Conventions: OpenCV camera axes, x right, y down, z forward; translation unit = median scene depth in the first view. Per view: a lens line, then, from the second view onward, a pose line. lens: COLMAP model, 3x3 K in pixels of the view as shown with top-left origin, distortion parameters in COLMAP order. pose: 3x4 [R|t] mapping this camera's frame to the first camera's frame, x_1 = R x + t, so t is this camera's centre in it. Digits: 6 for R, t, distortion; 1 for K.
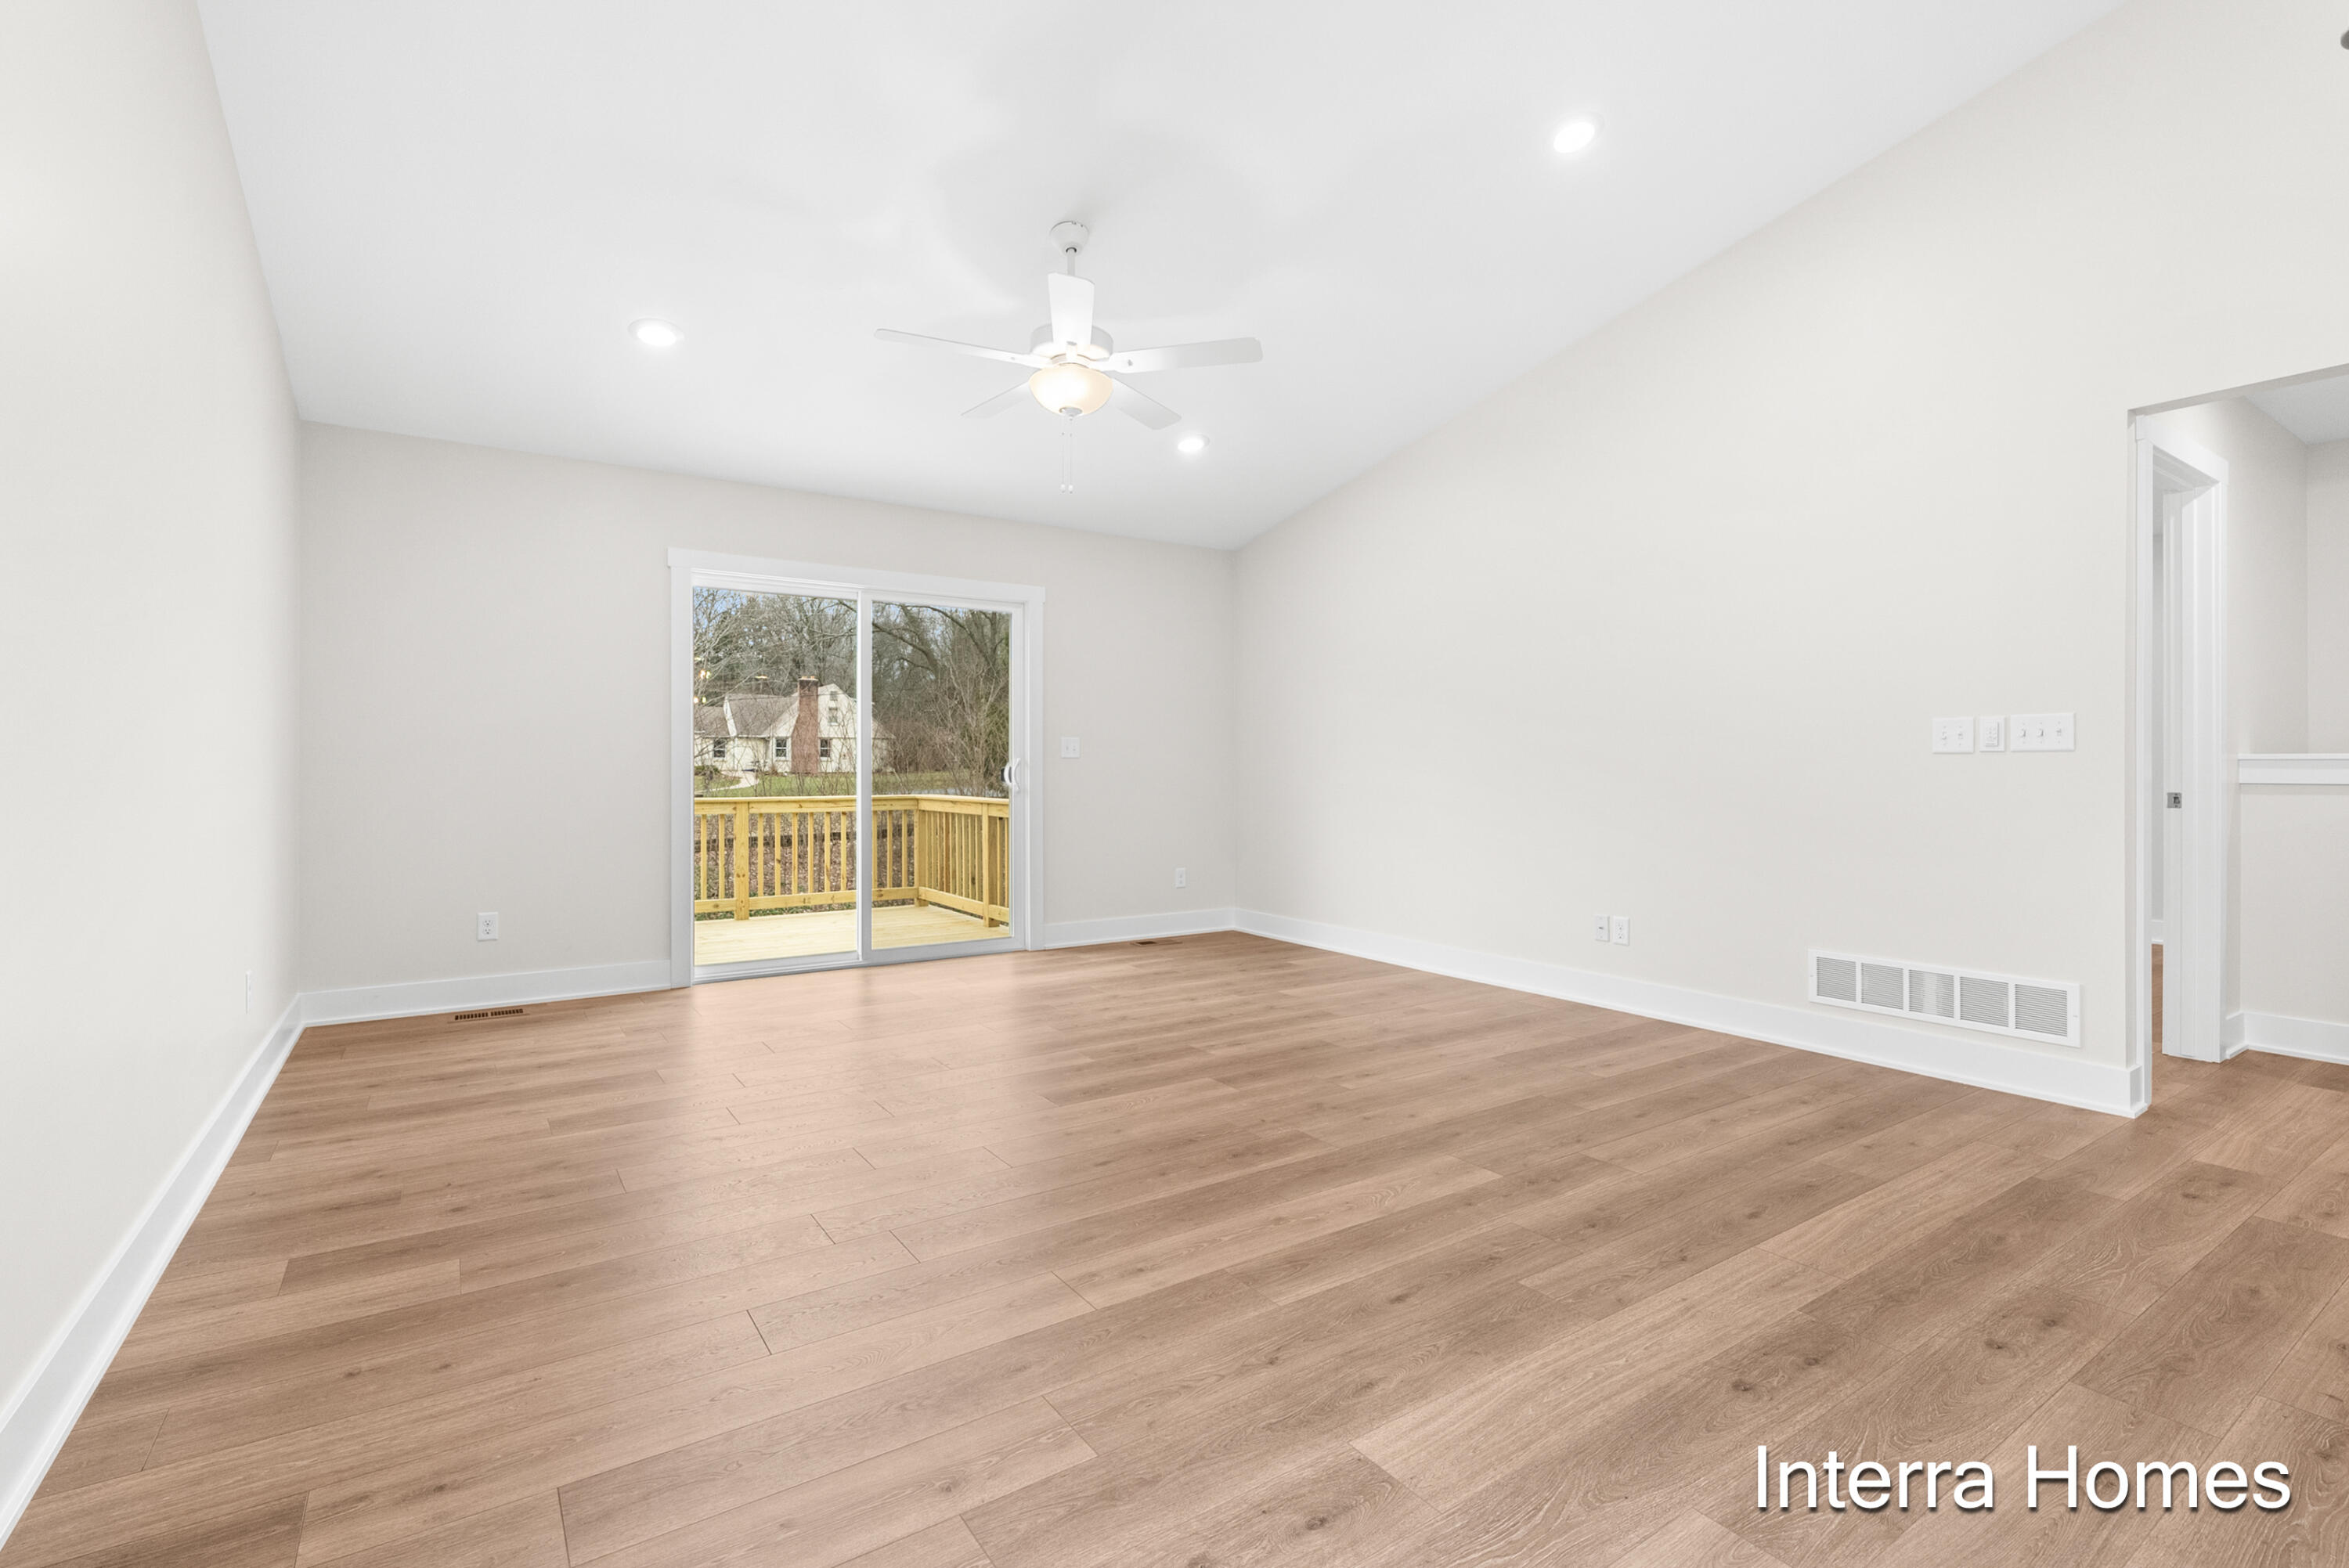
lens RADIAL K [[1067.3, 0, 1182.5], [0, 1067.3, 776.6], [0, 0, 1]] dist [-0.004806, -0.000310]
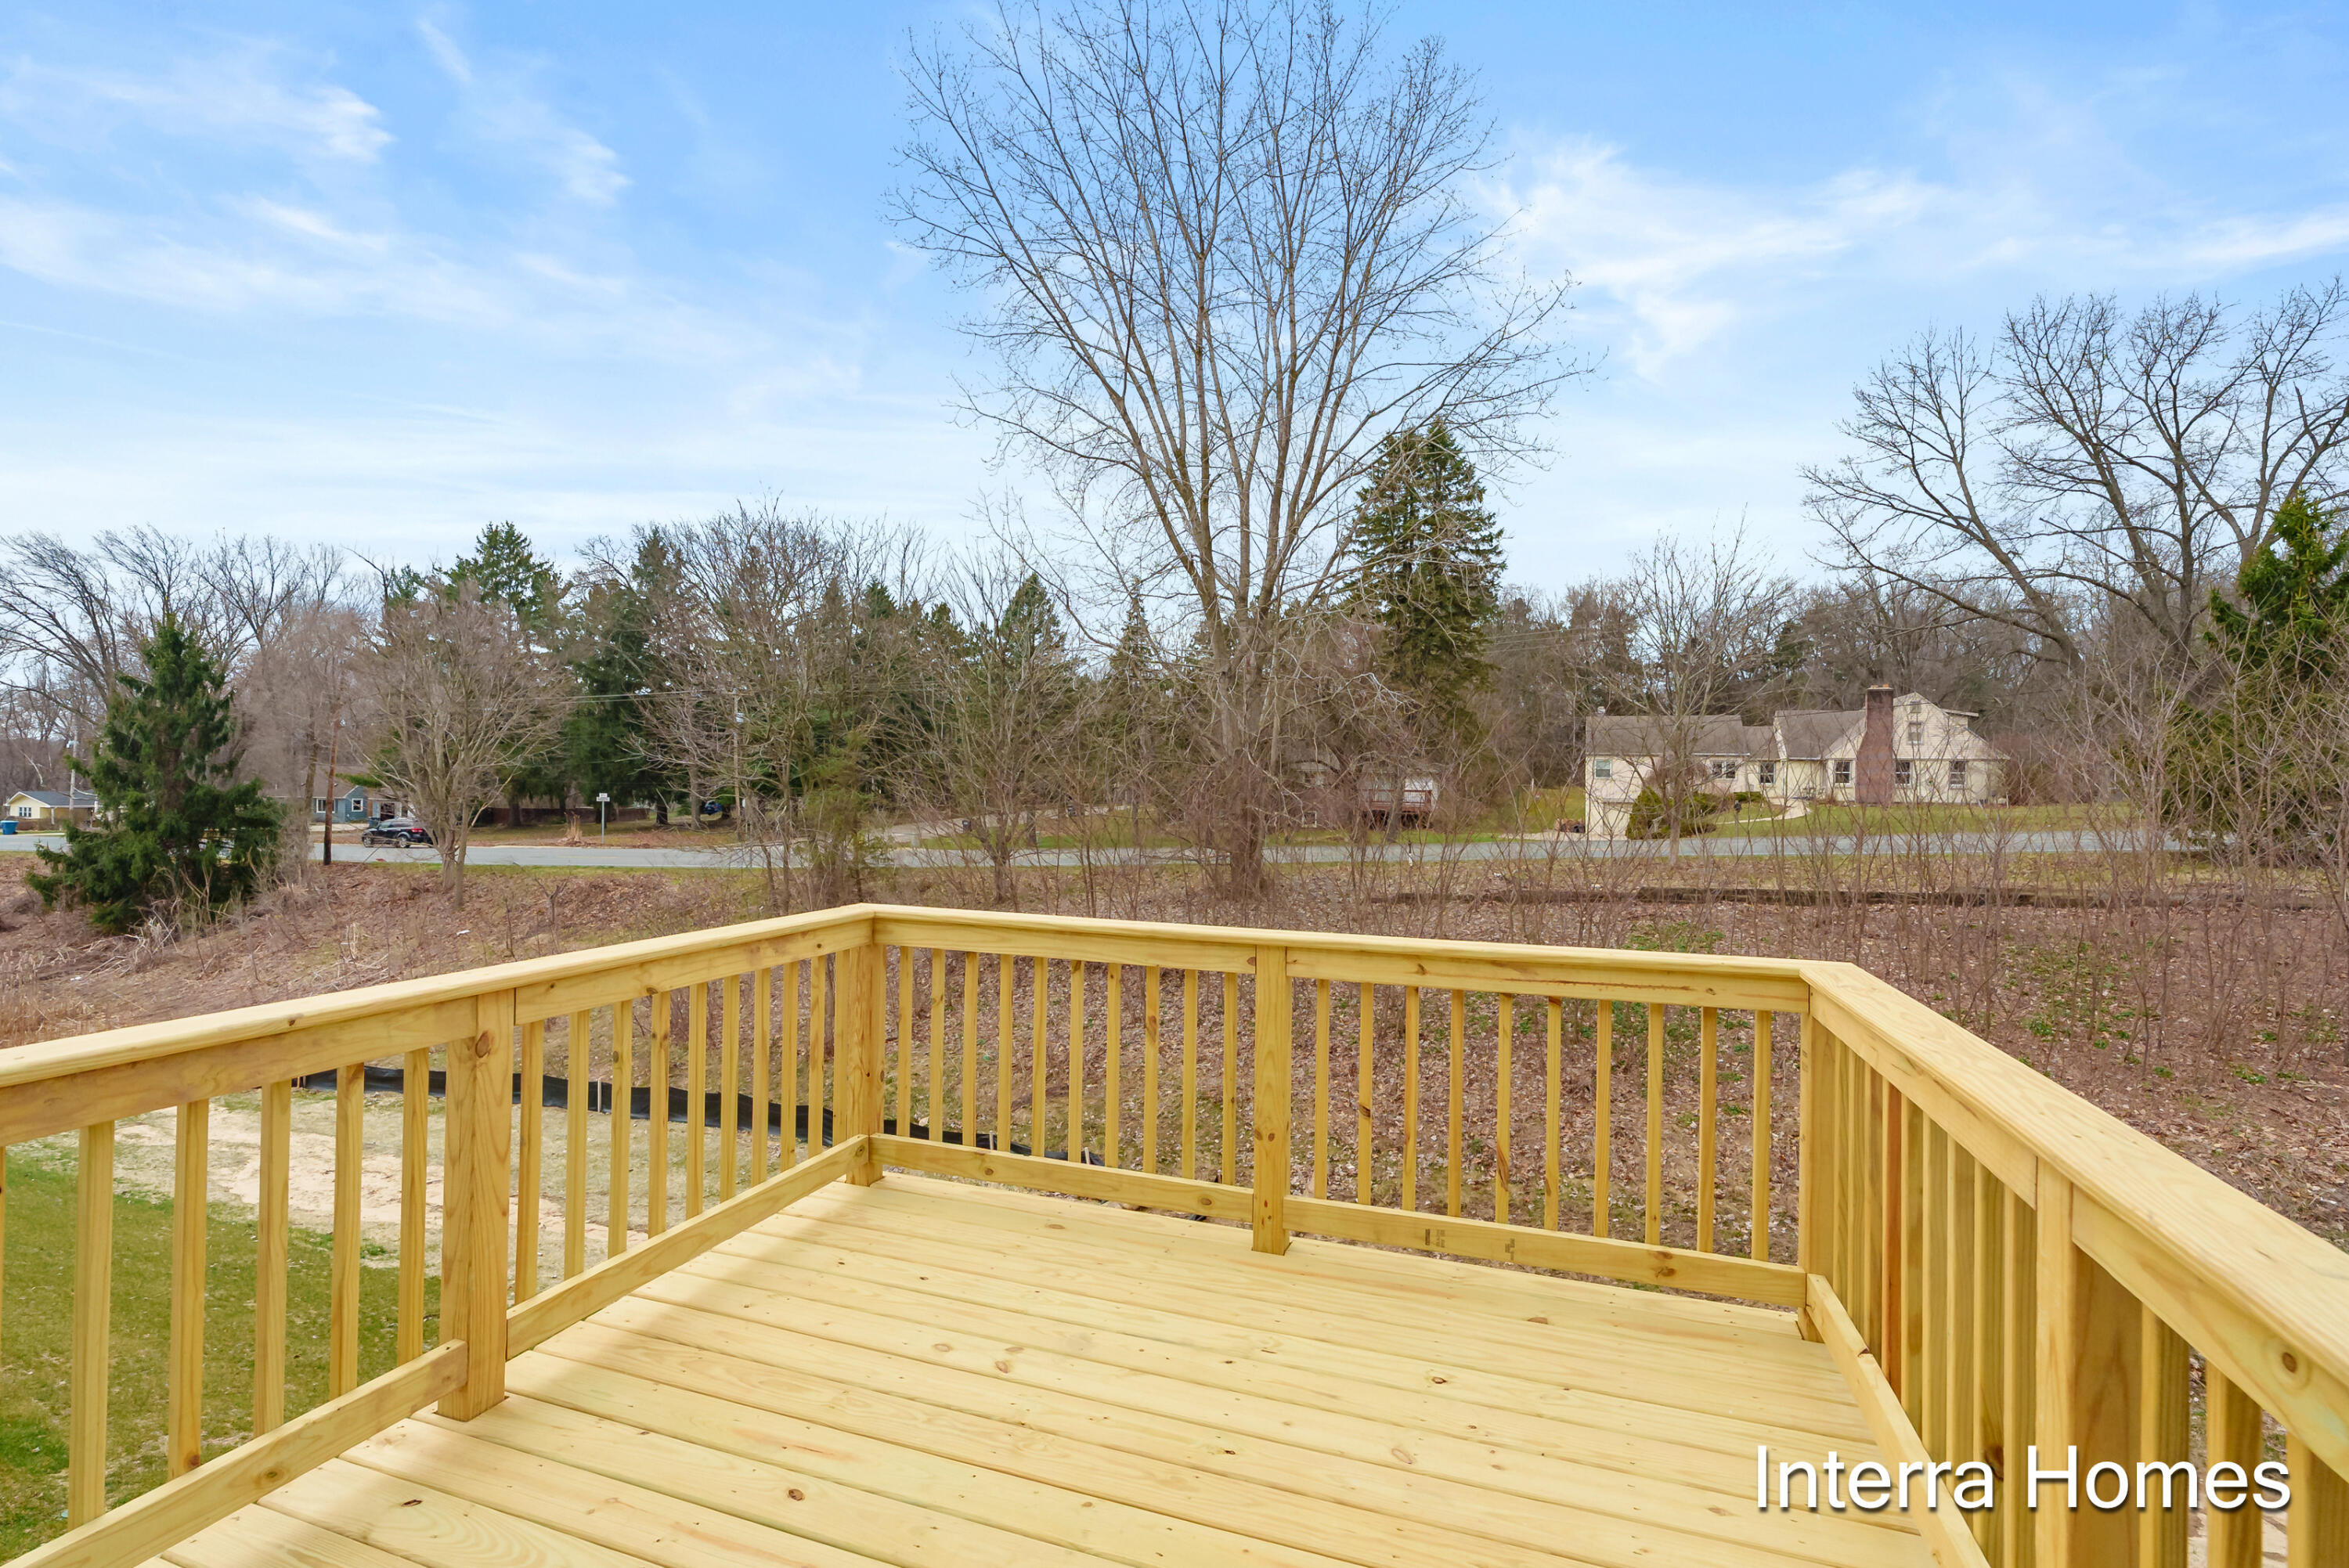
lens RADIAL K [[1067.3, 0, 1184.1], [0, 1067.3, 782.9], [0, 0, 1]] dist [-0.004806, -0.000310]
pose [[0.599090, 0.008074, -0.800641, -0.036995], [-0.020718, 0.999771, -0.005420, -0.007712], [0.800414, 0.019835, 0.599120, 0.202245]]
